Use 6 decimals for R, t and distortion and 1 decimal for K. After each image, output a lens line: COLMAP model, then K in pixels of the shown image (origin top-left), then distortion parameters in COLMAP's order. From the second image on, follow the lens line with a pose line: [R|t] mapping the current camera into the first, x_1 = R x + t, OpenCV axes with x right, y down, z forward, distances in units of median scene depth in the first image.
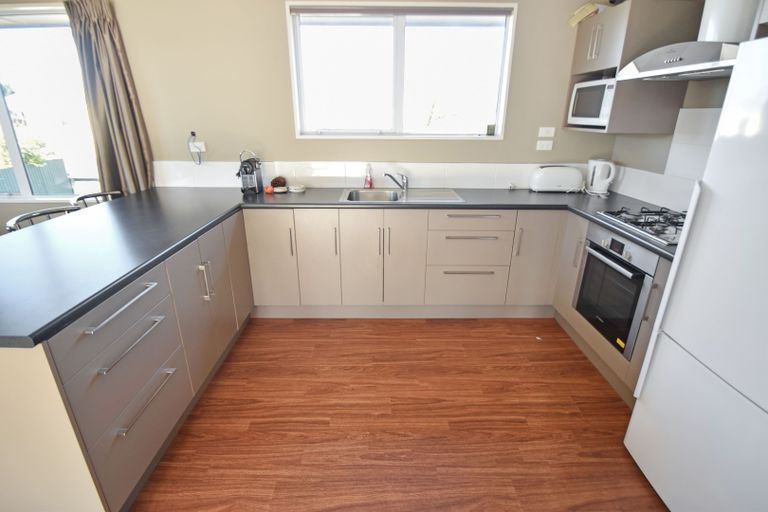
lens RADIAL K [[372.6, 0, 384.0], [0, 372.6, 256.0], [0, 0, 1]] dist [0.002129, 0.000312]
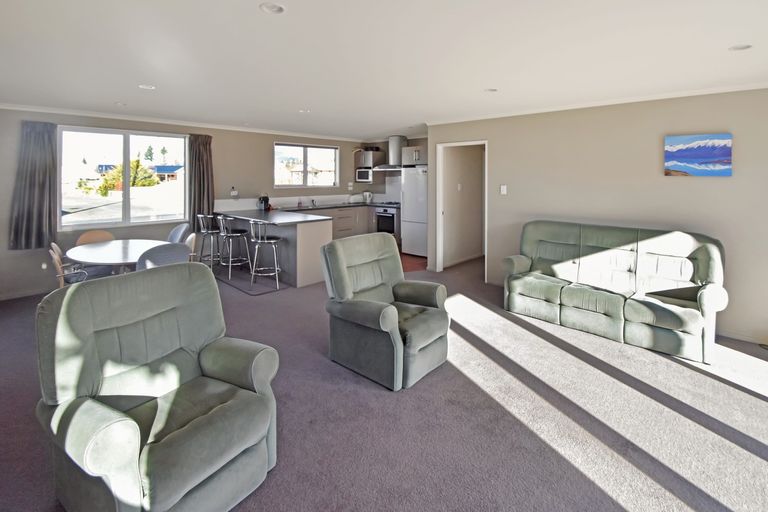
lens RADIAL K [[339.9, 0, 384.0], [0, 339.9, 256.0], [0, 0, 1]] dist [-0.000212, -0.000002]
pose [[0.688523, -0.167133, 0.705693, -1.480636], [0.257786, 0.965934, -0.022747, 0.380102], [-0.677851, 0.197580, 0.708153, -1.068553]]
